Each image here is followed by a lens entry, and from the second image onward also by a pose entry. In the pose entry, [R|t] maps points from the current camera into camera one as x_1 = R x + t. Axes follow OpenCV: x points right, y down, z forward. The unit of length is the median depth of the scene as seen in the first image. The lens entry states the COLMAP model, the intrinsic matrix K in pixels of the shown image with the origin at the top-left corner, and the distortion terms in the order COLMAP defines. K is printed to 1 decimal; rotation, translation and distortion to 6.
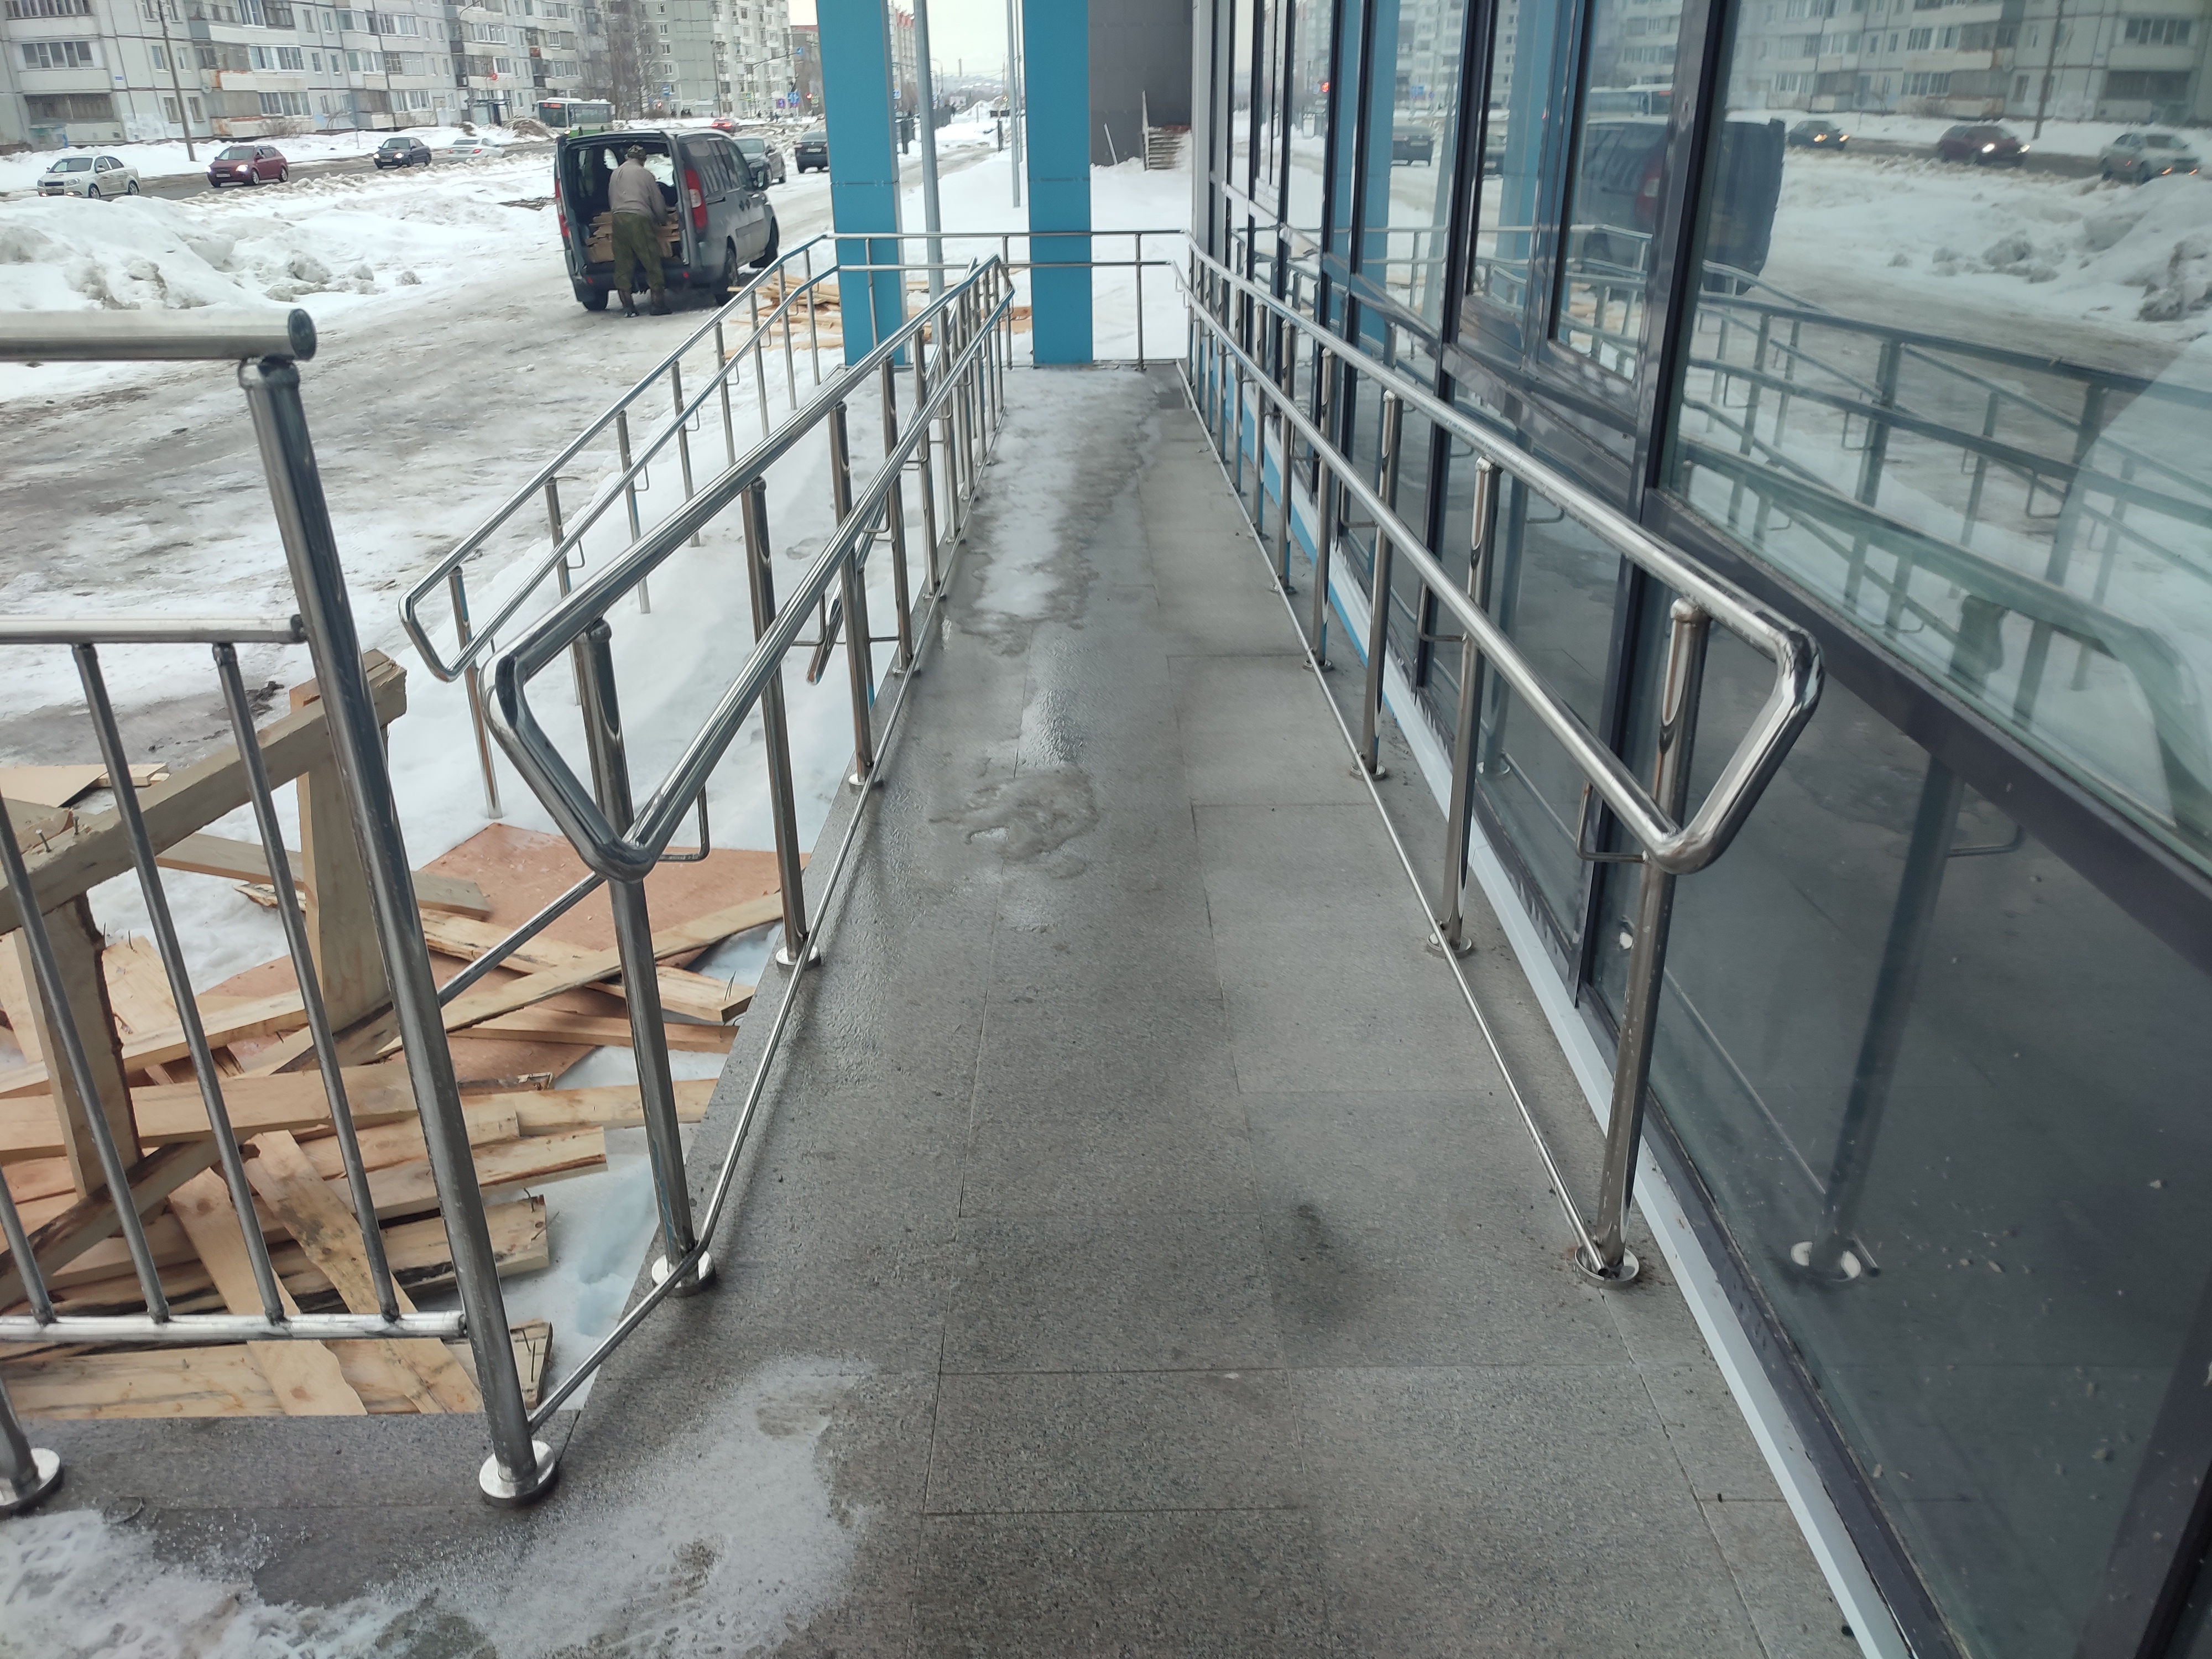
lens RADIAL K [[1638.8, 0, 1106.0], [0, 1638.8, 829.5], [0, 0, 1]] dist [0.049600, -0.037366]
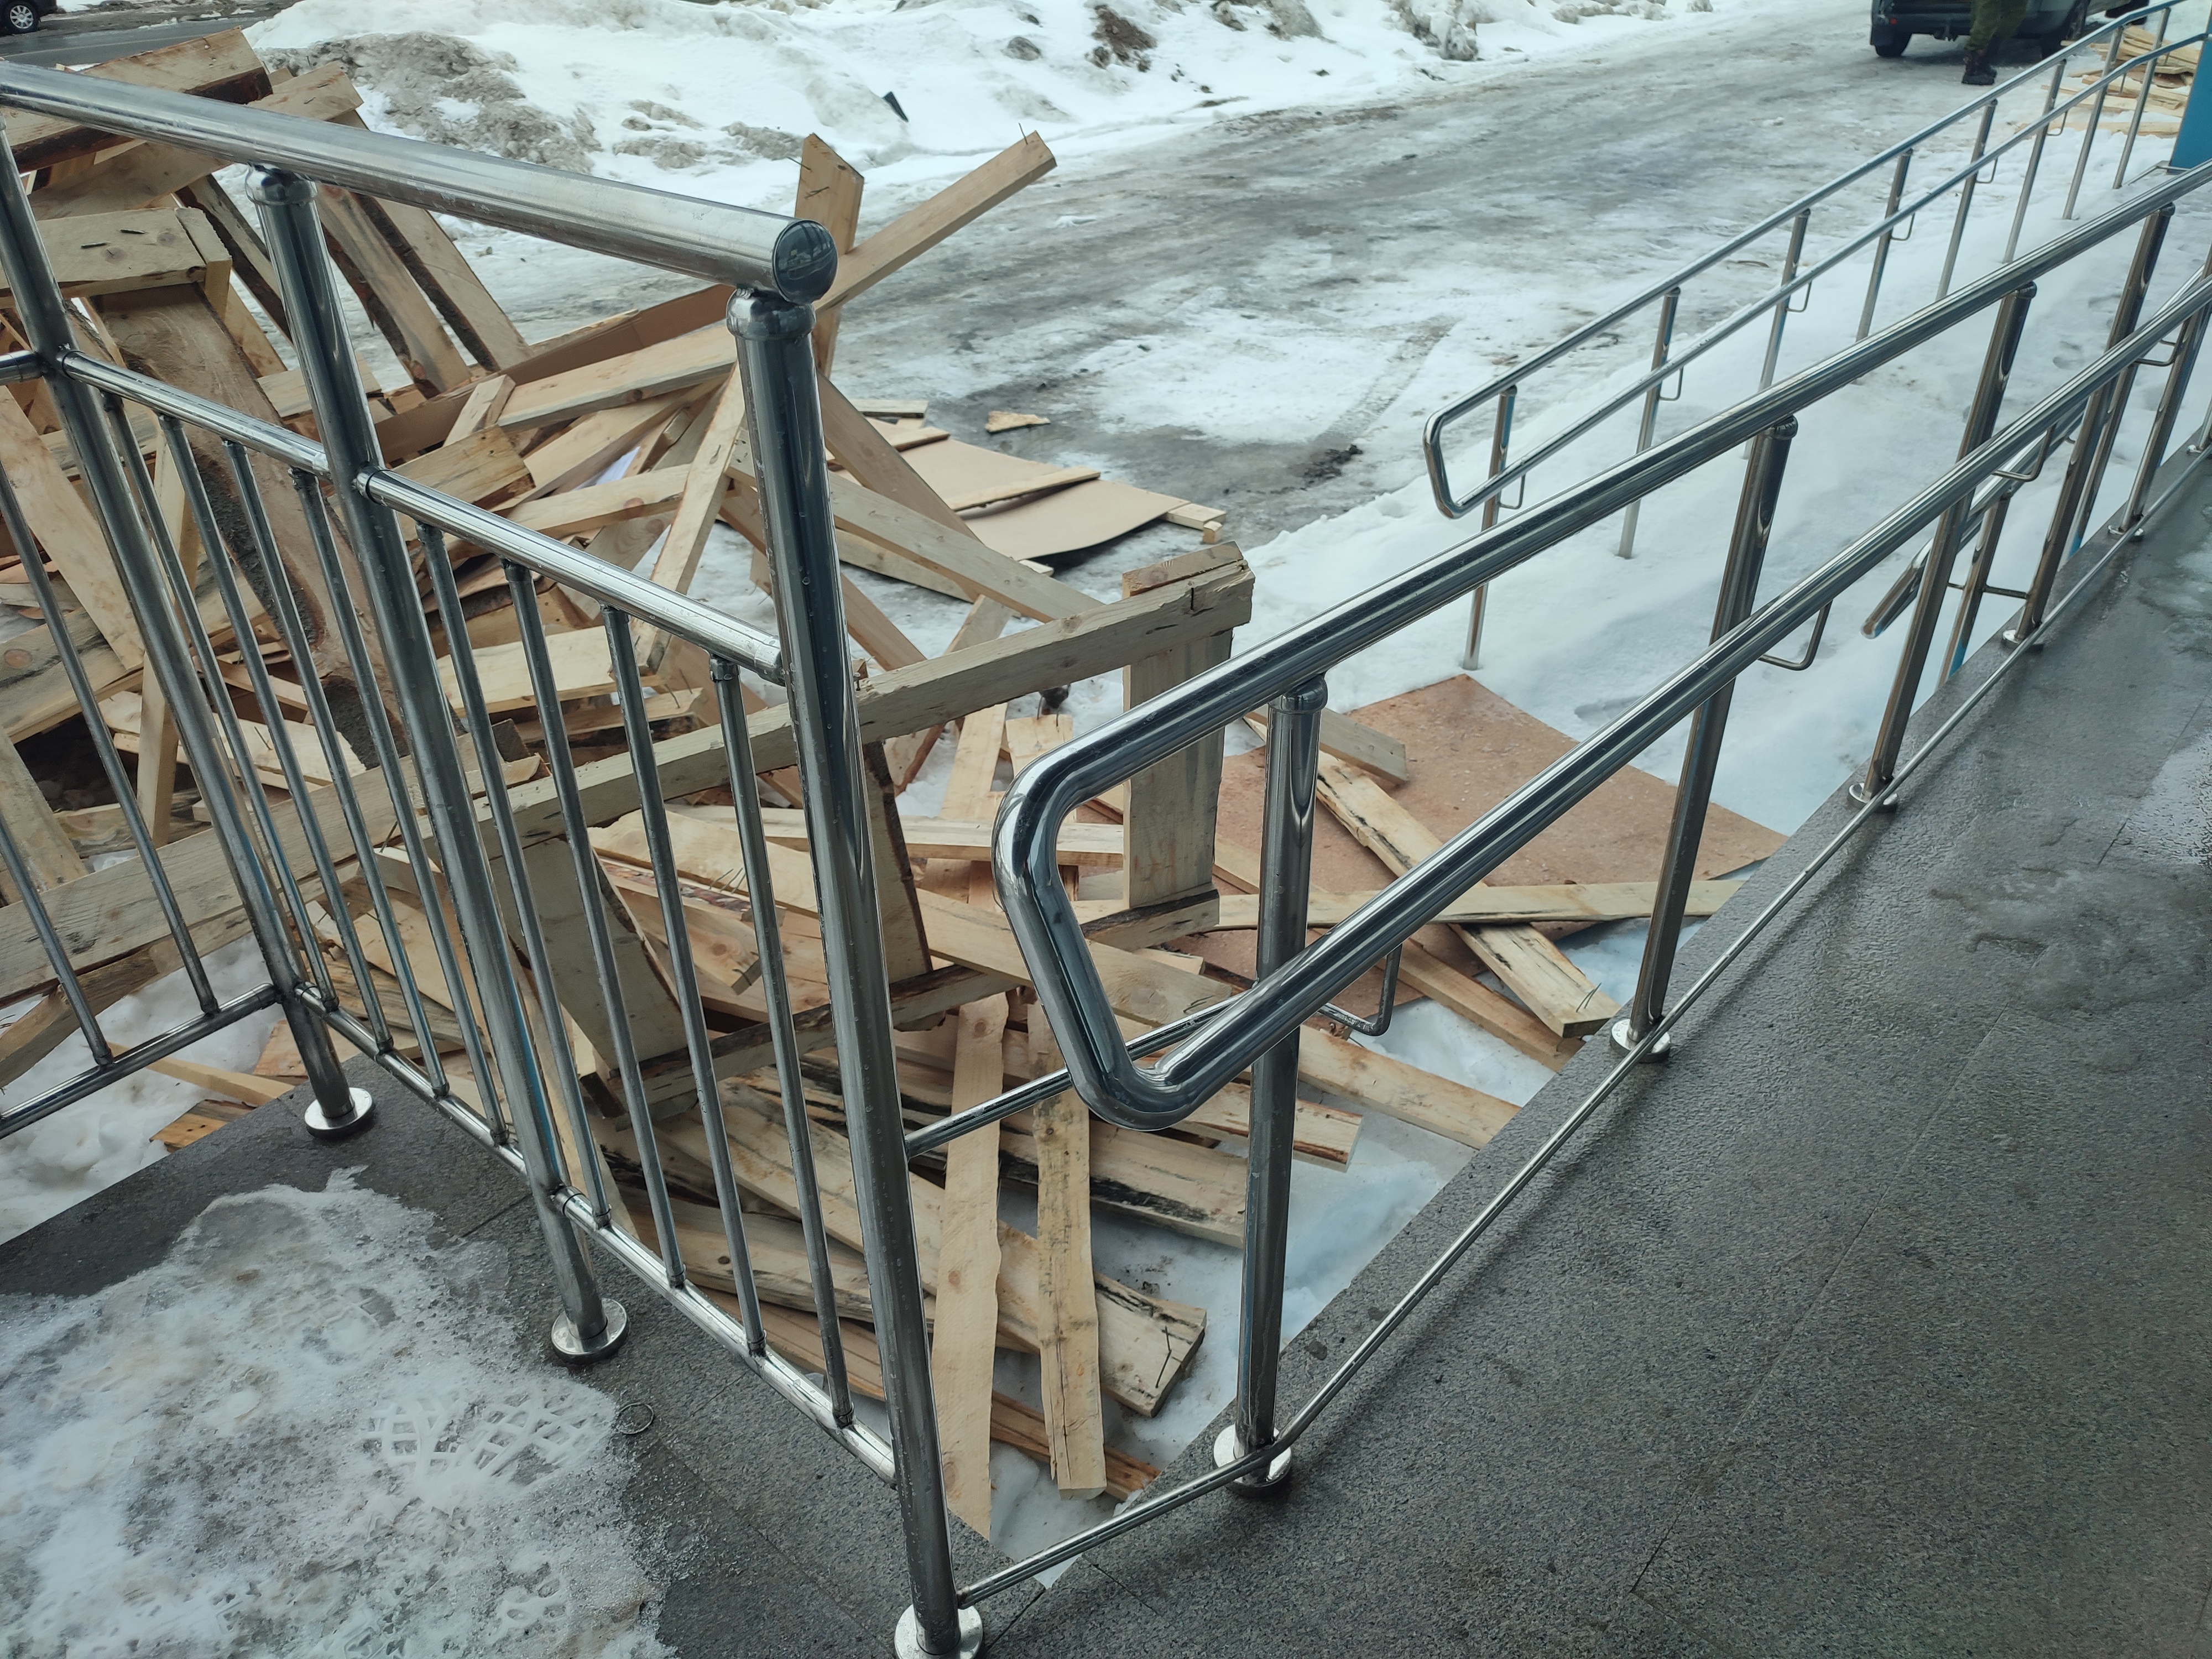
lens RADIAL K [[1604.6, 0, 1098.5], [0, 1604.6, 837.2], [0, 0, 1]] dist [0.040119, -0.038002]
pose [[0.748953, 0.355620, -0.559110, 0.003081], [-0.263218, 0.934023, 0.241490, -0.051271], [0.608100, -0.033697, 0.793145, 0.109715]]
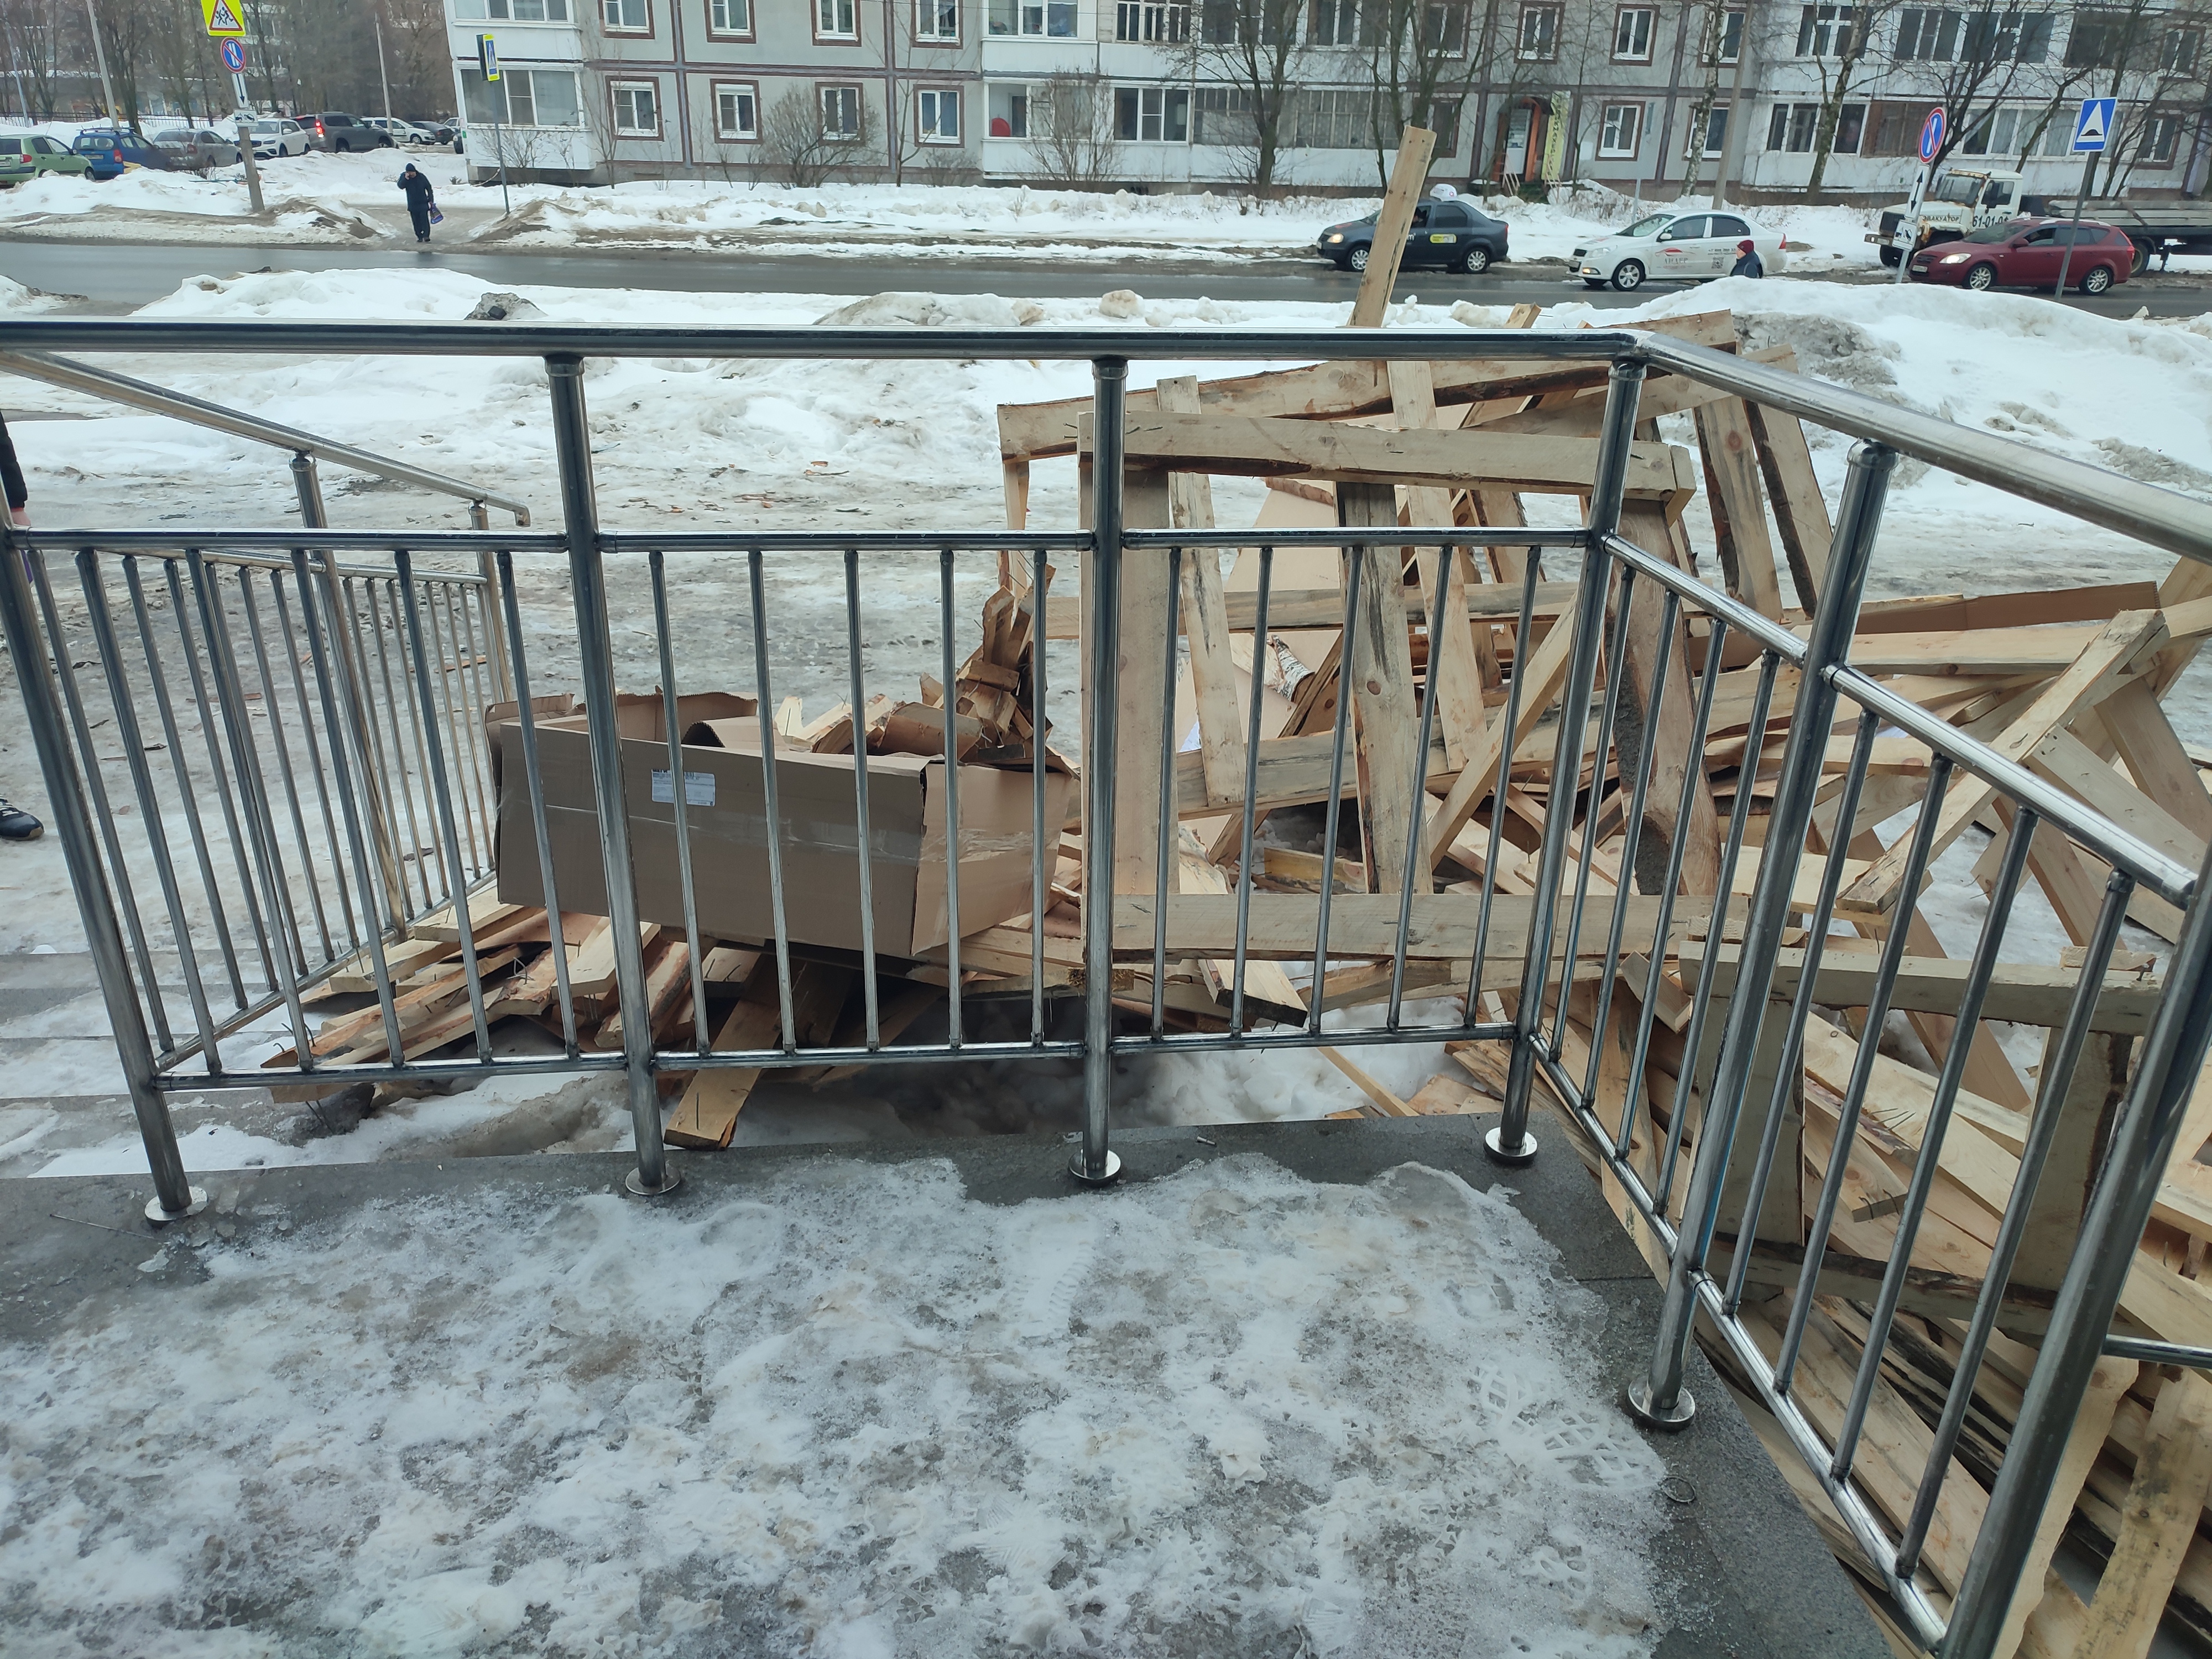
lens RADIAL K [[1601.8, 0, 1099.7], [0, 1601.8, 844.2], [0, 0, 1]] dist [0.045318, -0.043765]
pose [[0.095758, 0.429237, -0.898101, 0.037163], [-0.429984, 0.831564, 0.351590, -0.039393], [0.897744, 0.352502, 0.264194, 0.057035]]
